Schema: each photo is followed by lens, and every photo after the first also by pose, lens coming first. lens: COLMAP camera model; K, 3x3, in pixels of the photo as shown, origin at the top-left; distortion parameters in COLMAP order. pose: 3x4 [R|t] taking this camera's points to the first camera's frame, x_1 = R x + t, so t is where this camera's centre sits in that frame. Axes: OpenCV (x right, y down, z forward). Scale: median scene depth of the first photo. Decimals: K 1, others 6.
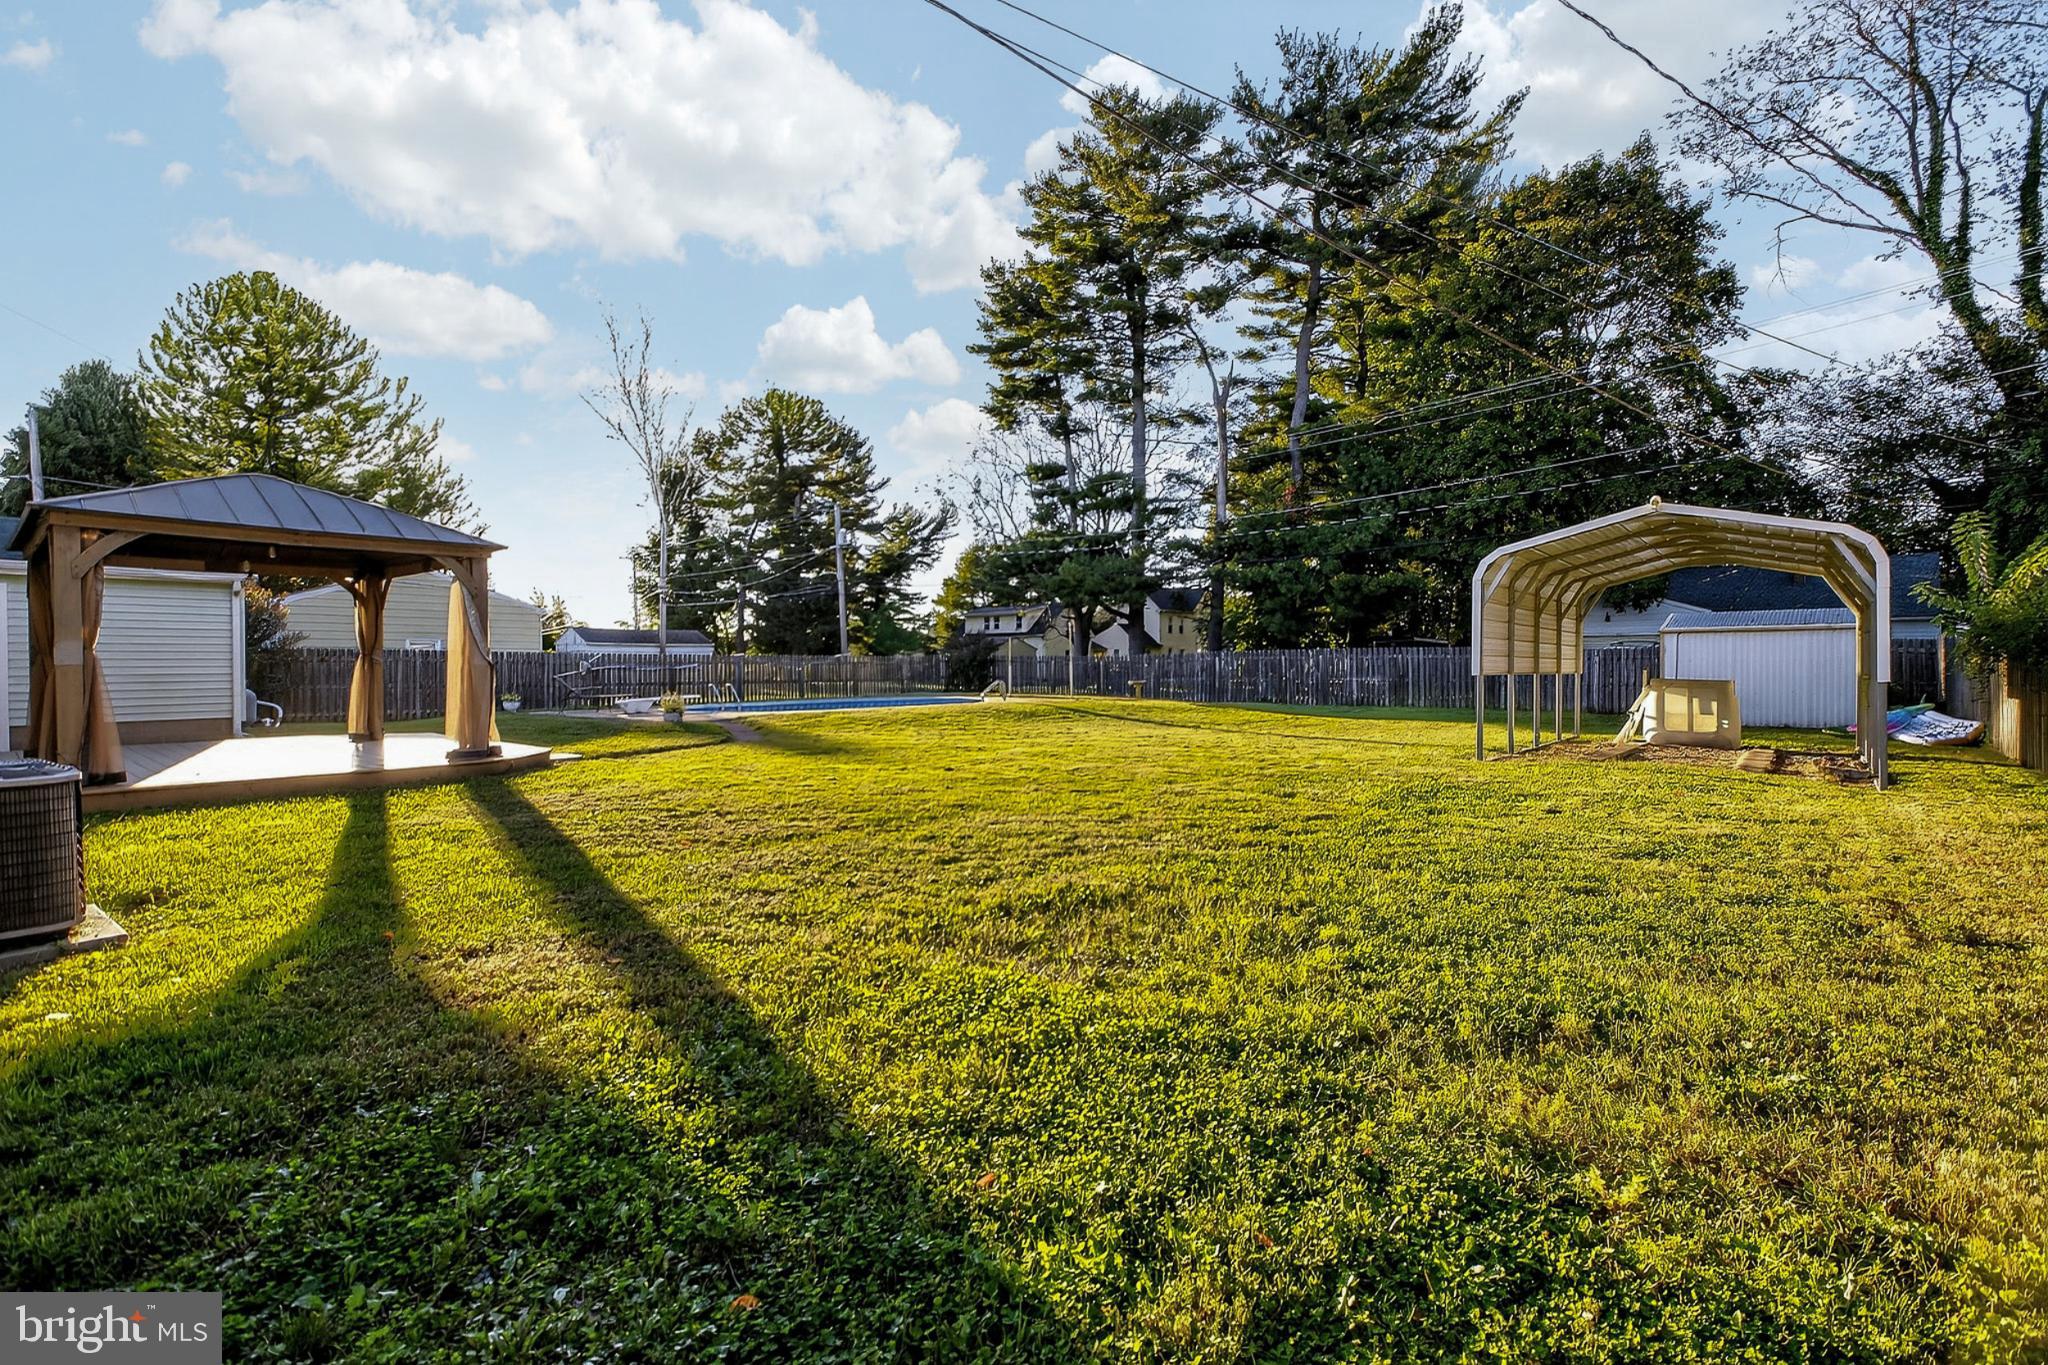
lens RADIAL K [[914.2, 0, 1024.9], [0, 914.2, 667.3], [0, 0, 1]] dist [-0.004317, -0.000086]
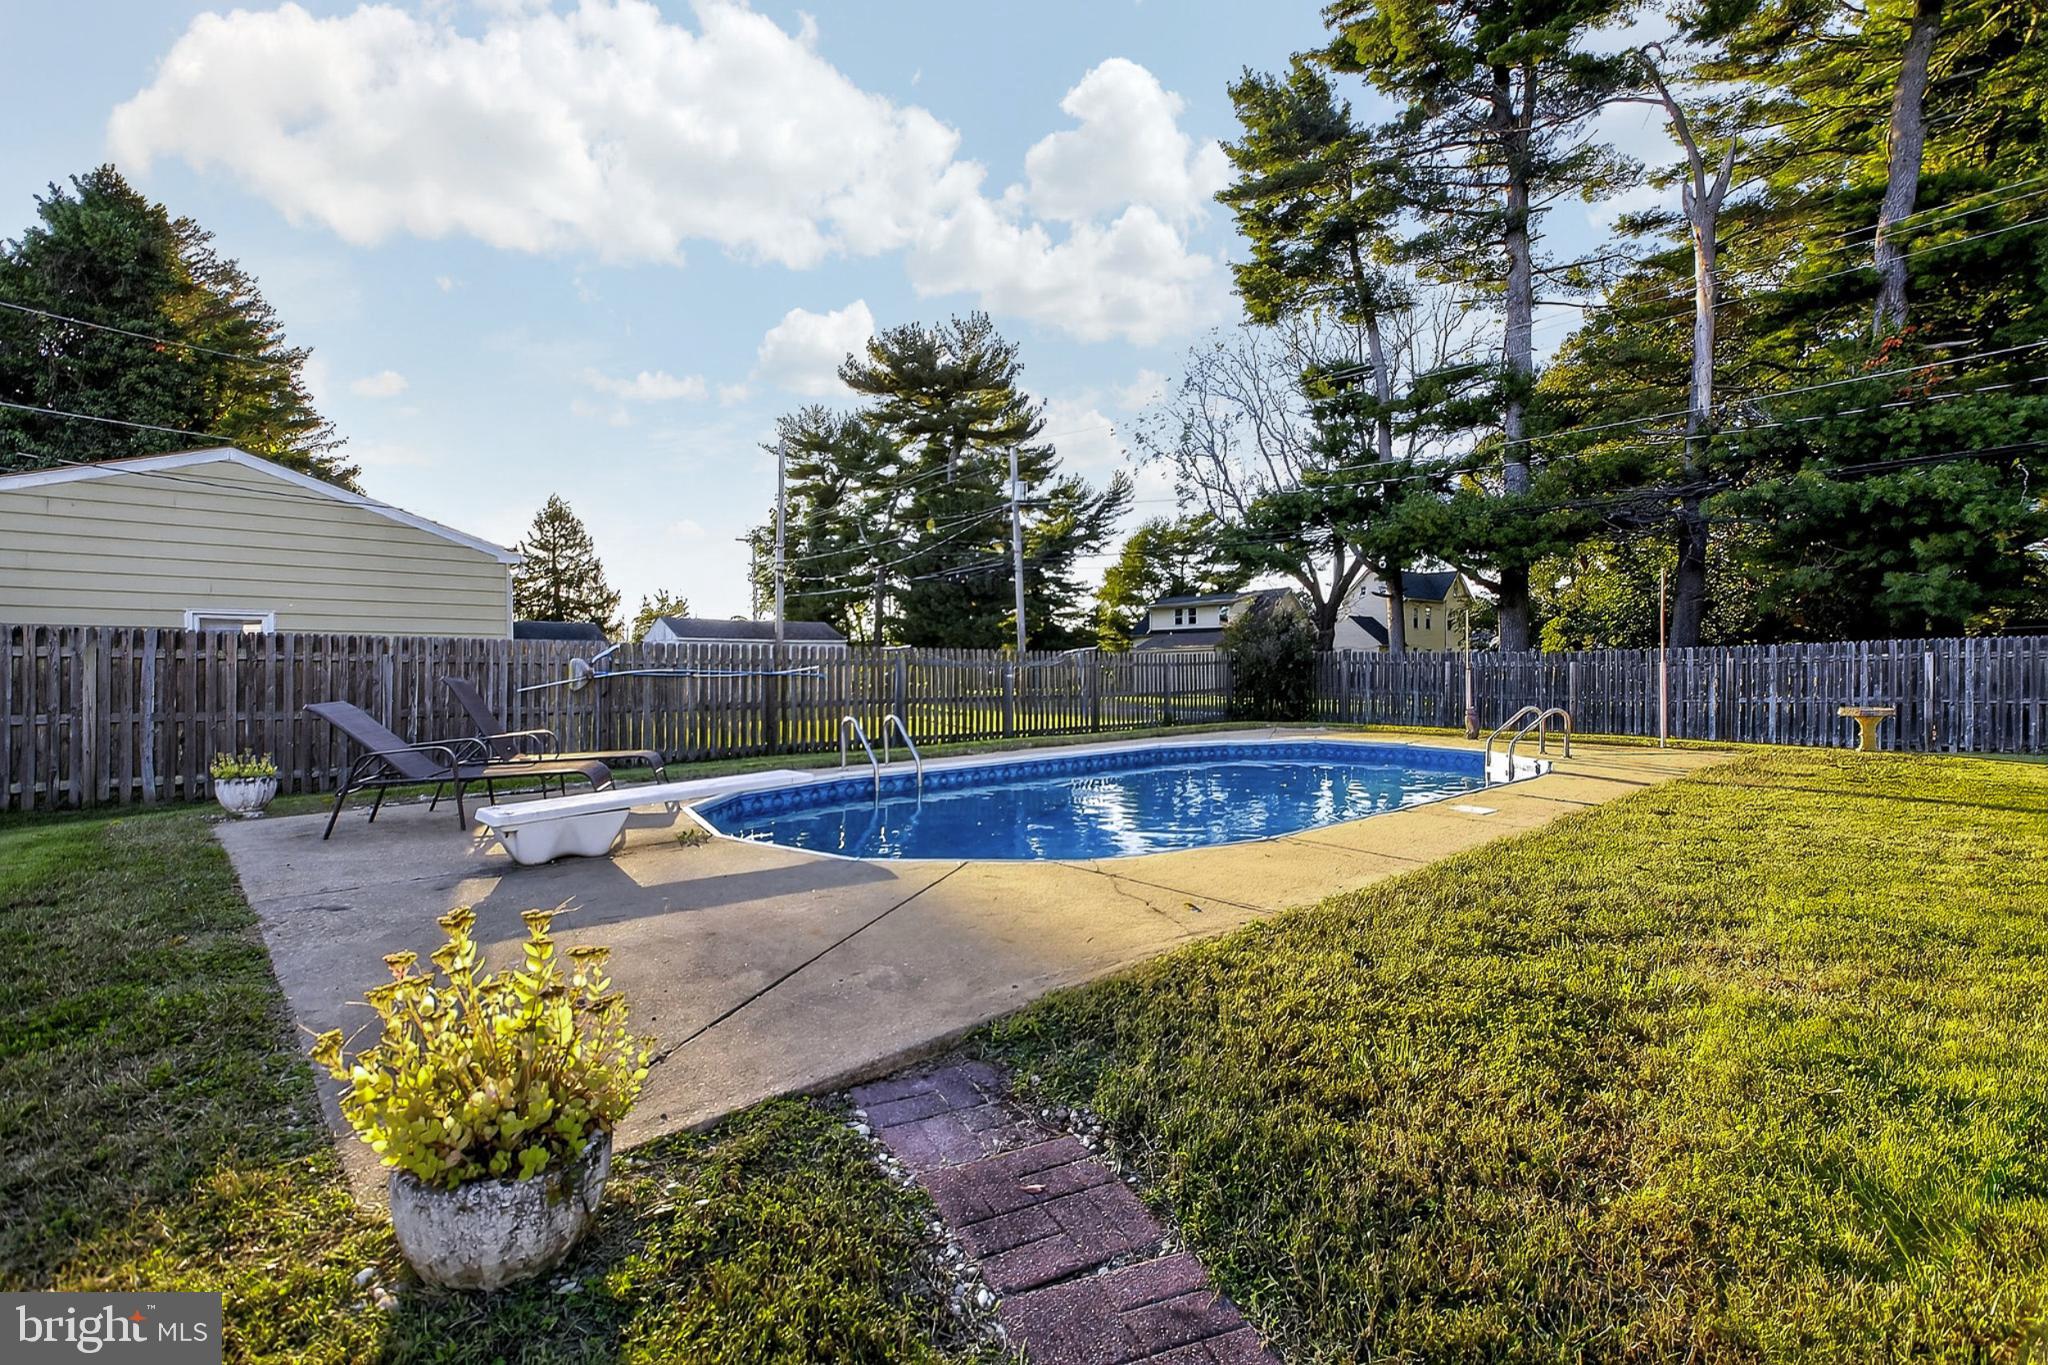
lens RADIAL K [[914.2, 0, 1024.9], [0, 914.2, 667.3], [0, 0, 1]] dist [-0.004317, -0.000086]
pose [[0.991511, -0.000345, -0.130023, -0.085282], [-0.000390, 0.999984, -0.005624, 0.000027], [0.130023, 0.005627, 0.991495, 0.238648]]
